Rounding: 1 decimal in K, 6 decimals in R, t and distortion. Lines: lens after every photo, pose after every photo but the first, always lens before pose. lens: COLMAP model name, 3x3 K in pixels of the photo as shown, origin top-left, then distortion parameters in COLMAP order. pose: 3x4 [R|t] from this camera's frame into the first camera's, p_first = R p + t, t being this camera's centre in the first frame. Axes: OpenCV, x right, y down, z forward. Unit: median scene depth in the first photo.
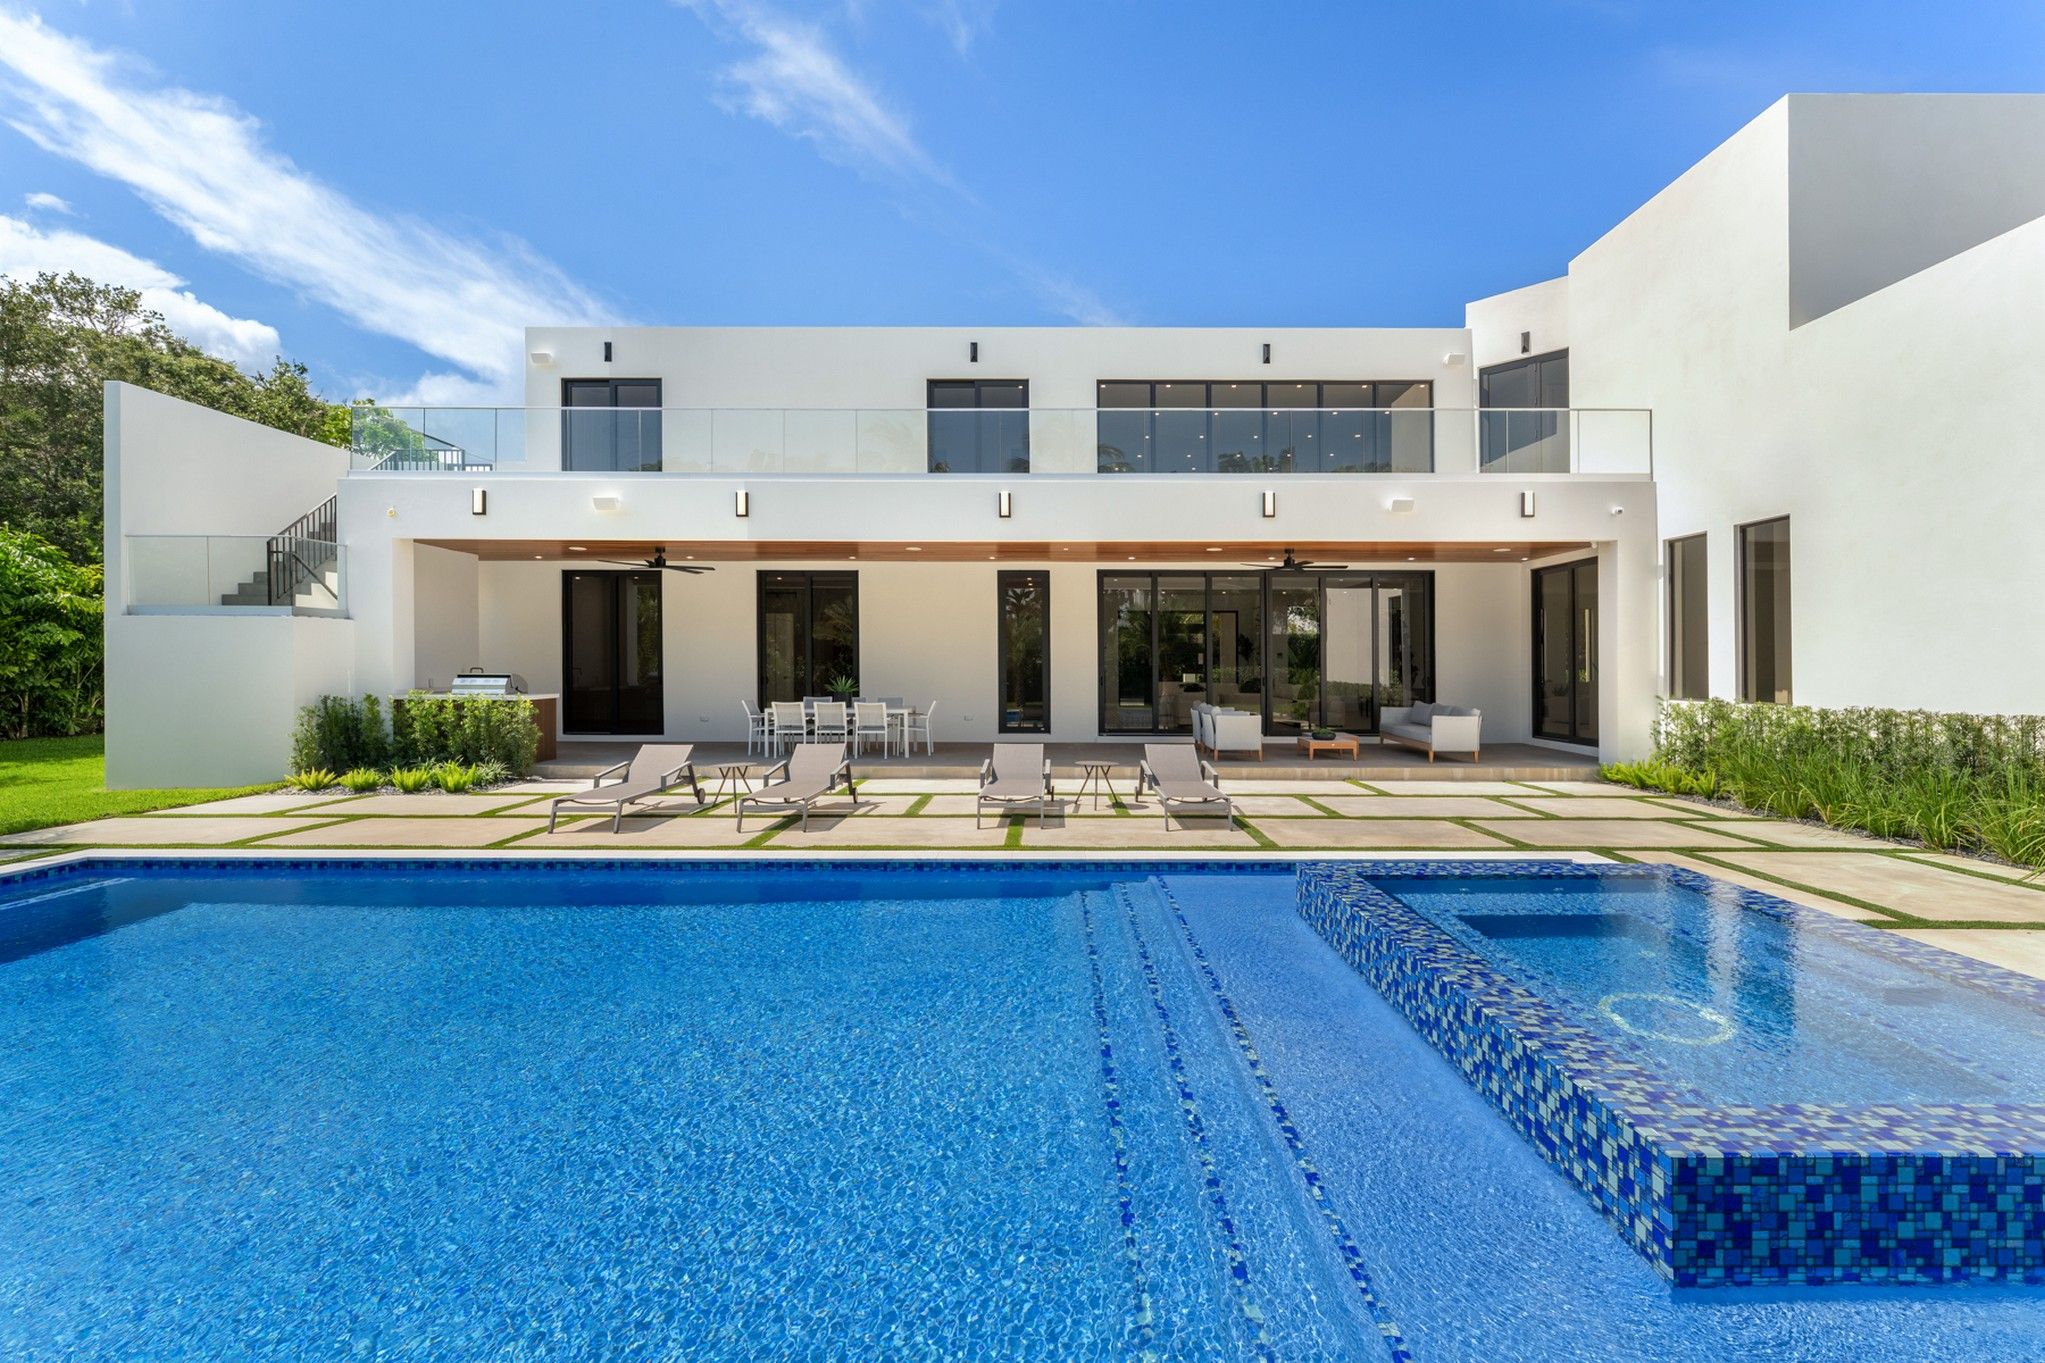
lens RADIAL K [[894.9, 0, 1027.5], [0, 894.9, 648.1], [0, 0, 1]] dist [-0.036628, 0.000139]
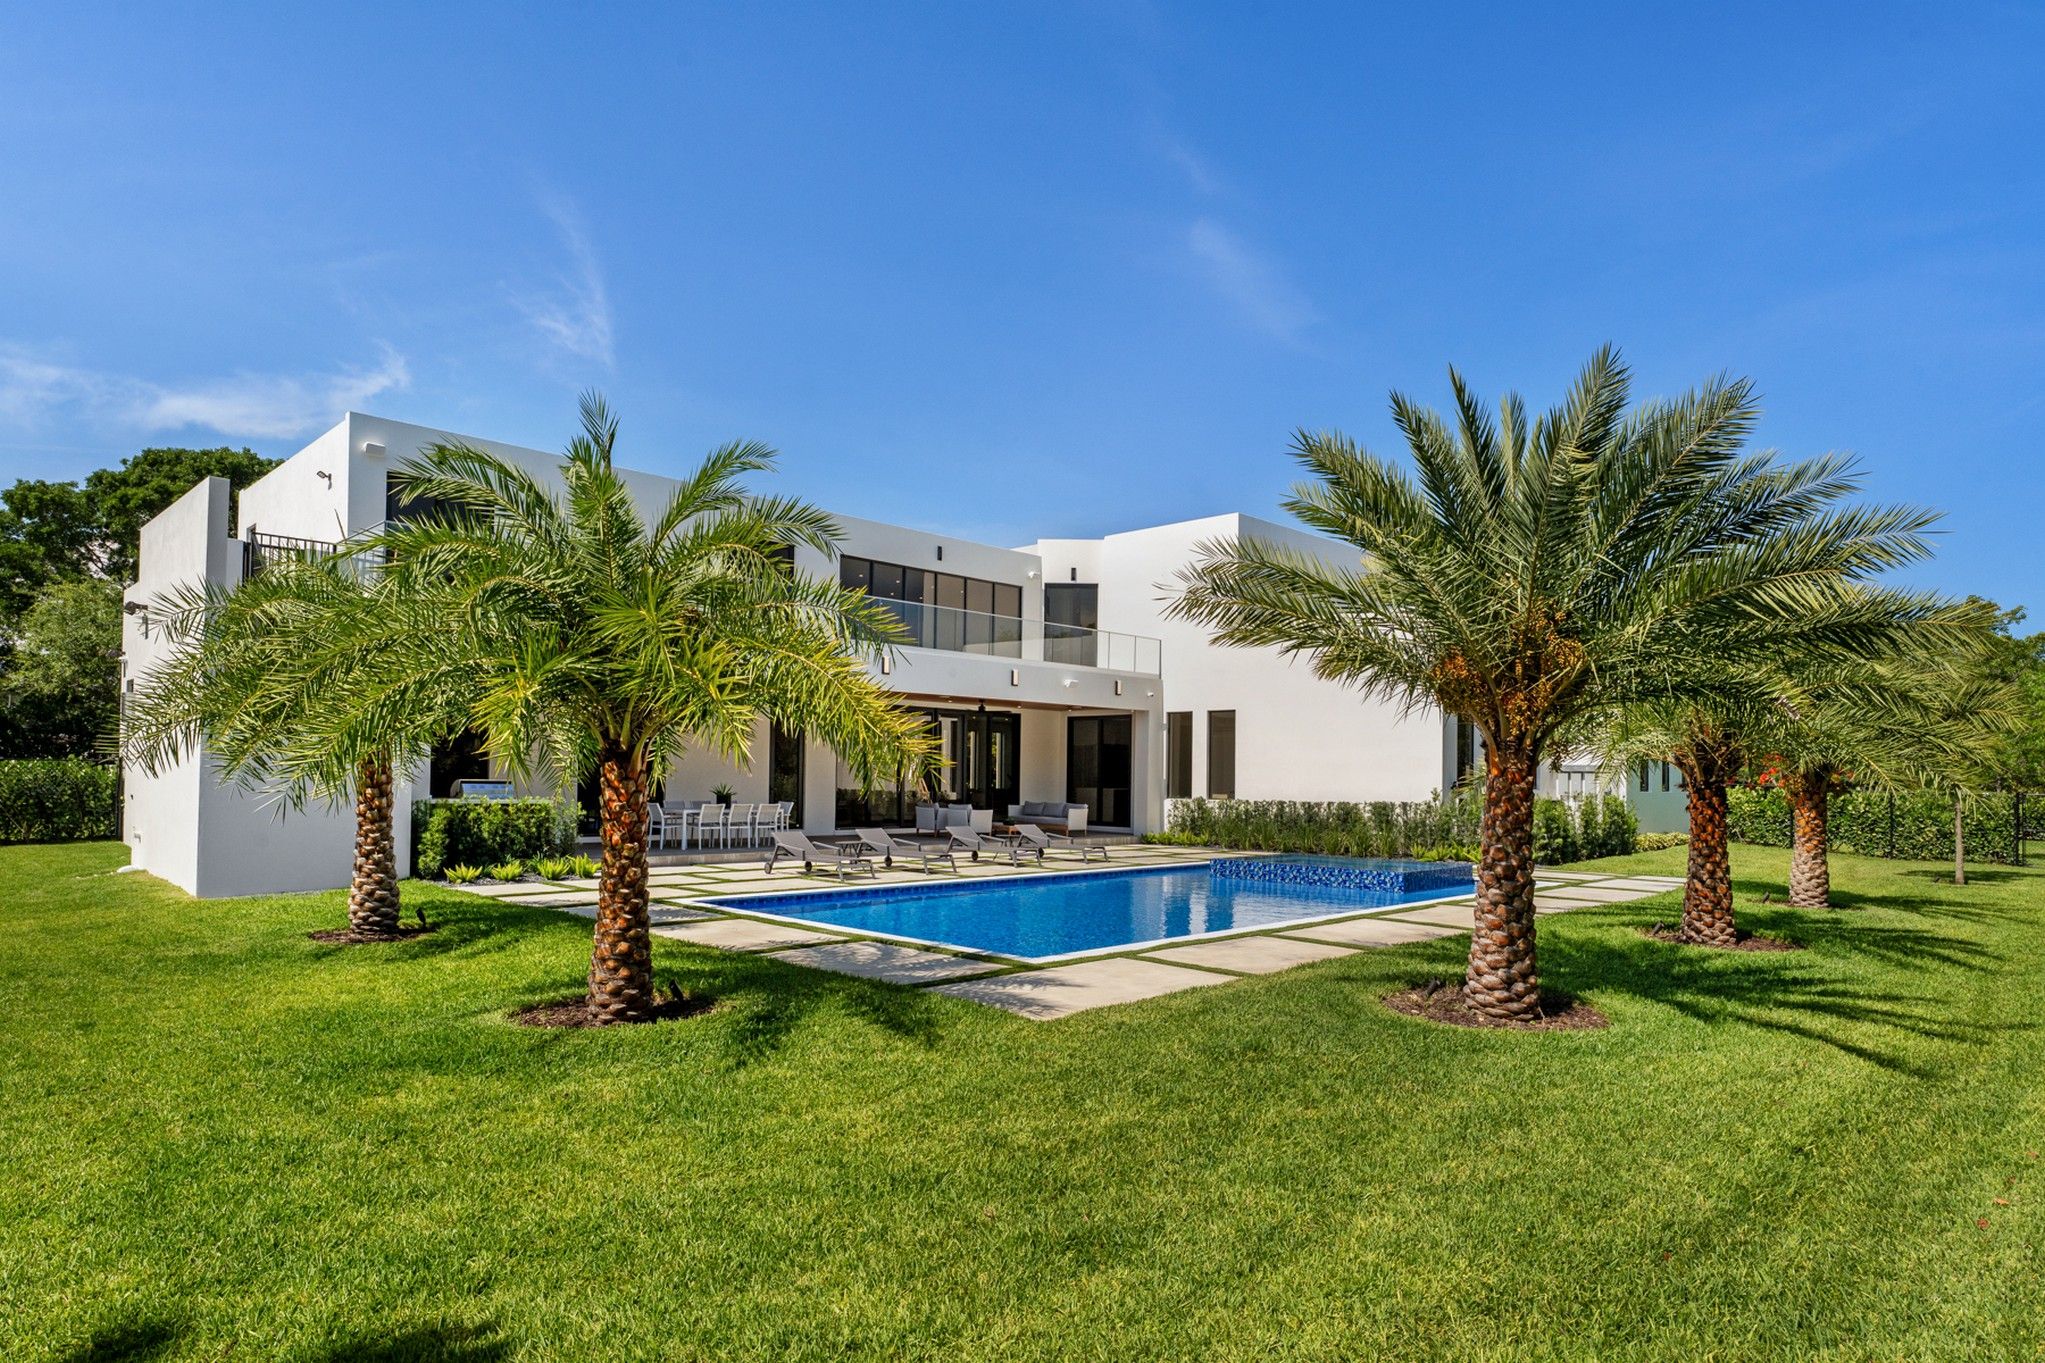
lens RADIAL K [[1139.3, 0, 1084.4], [0, 1139.3, 688.1], [0, 0, 1]] dist [-0.093128, -0.000091]
pose [[0.651072, 0.067274, 0.756029, -0.927711], [-0.029525, 0.997555, -0.063340, -0.012404], [-0.758442, 0.018917, 0.651466, -0.336112]]
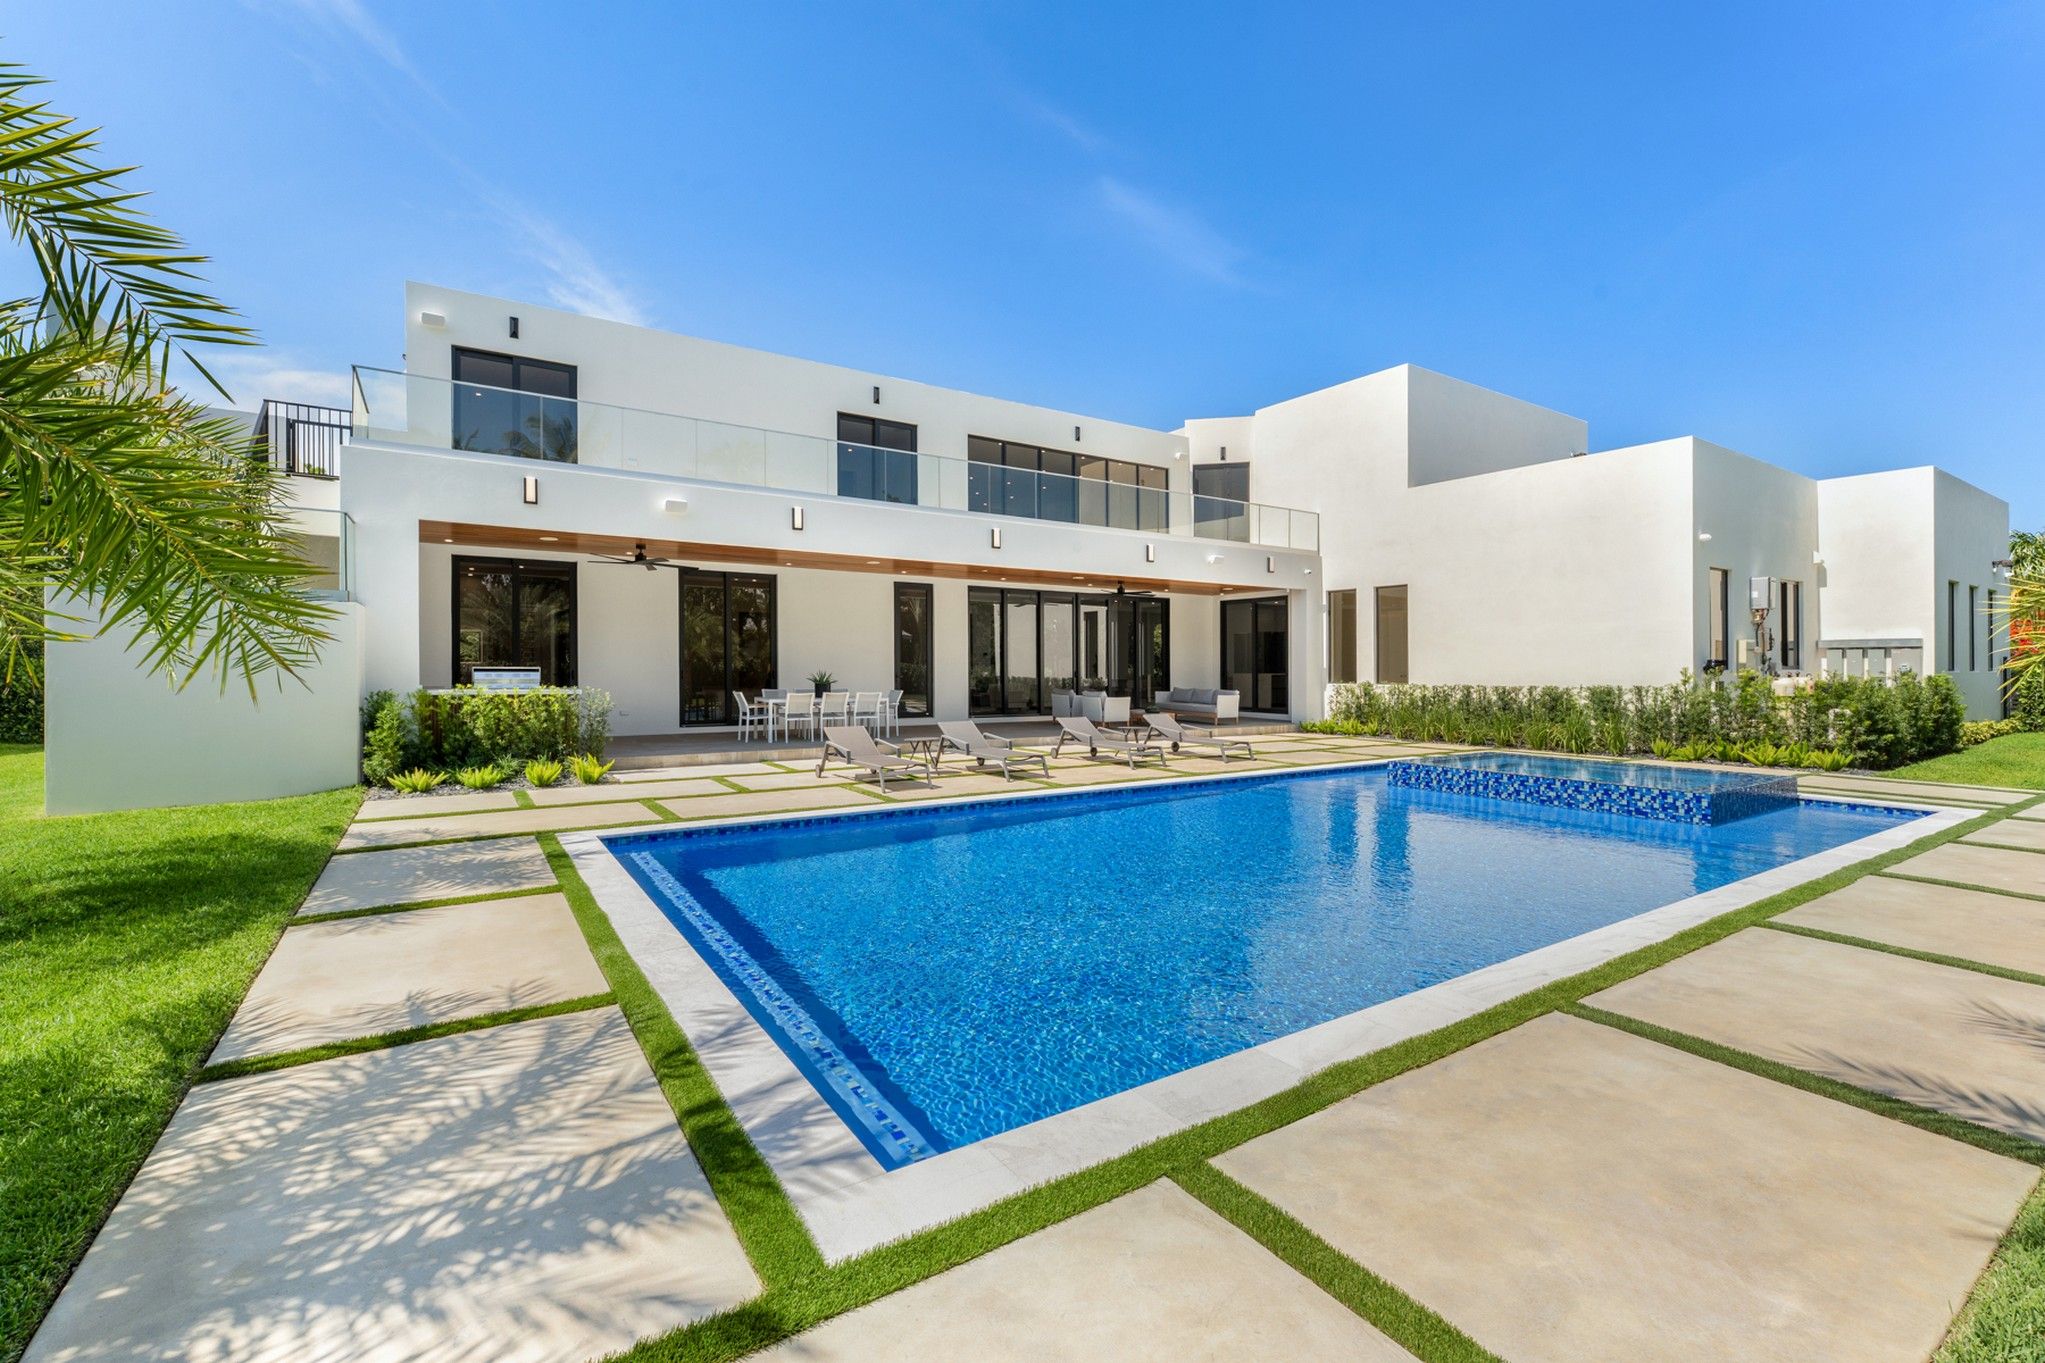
lens RADIAL K [[851.7, 0, 1013.8], [0, 851.7, 651.4], [0, 0, 1]] dist [-0.053858, -0.000024]
pose [[0.837157, 0.012371, 0.546823, -0.527074], [-0.013777, 0.999904, -0.001528, 0.005448], [-0.546789, -0.006255, 0.837247, -0.039033]]
